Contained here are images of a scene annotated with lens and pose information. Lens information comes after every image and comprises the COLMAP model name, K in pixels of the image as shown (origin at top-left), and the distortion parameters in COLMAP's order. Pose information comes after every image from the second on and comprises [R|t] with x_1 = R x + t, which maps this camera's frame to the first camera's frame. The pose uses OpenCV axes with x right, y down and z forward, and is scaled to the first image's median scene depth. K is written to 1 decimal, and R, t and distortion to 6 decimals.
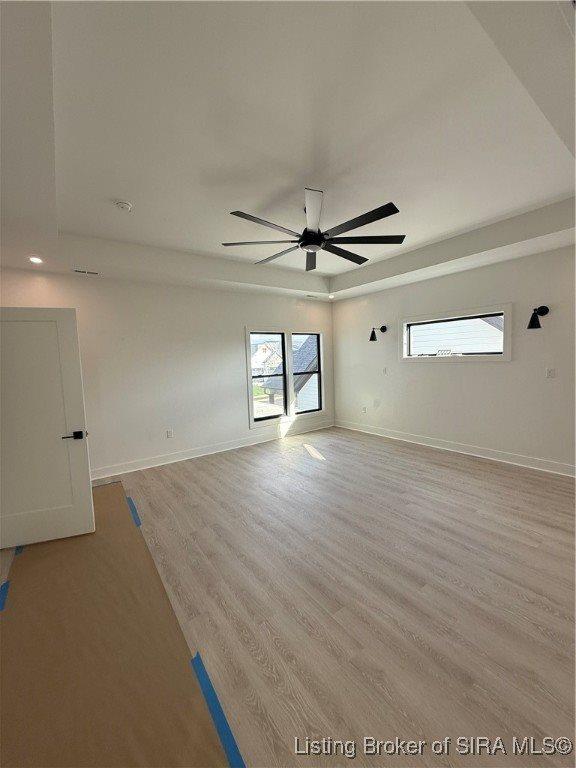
lens RADIAL K [[307.4, 0, 283.2], [0, 307.4, 382.0], [0, 0, 1]] dist [0.000984, 0.000511]
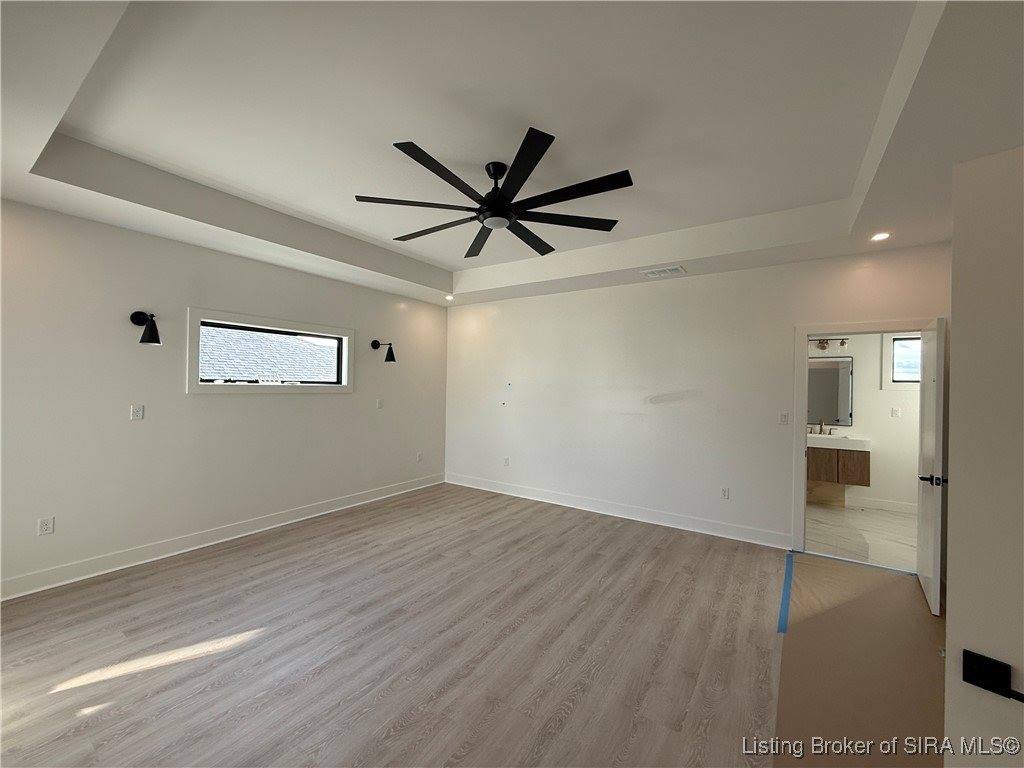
lens RADIAL K [[409.9, 0, 514.0], [0, 409.9, 383.9], [0, 0, 1]] dist [0.000984, 0.000511]
pose [[-0.354680, 0.034387, 0.934355, -0.631311], [0.064690, 0.997831, -0.012167, -0.052668], [-0.932747, 0.056128, -0.356136, 1.088393]]
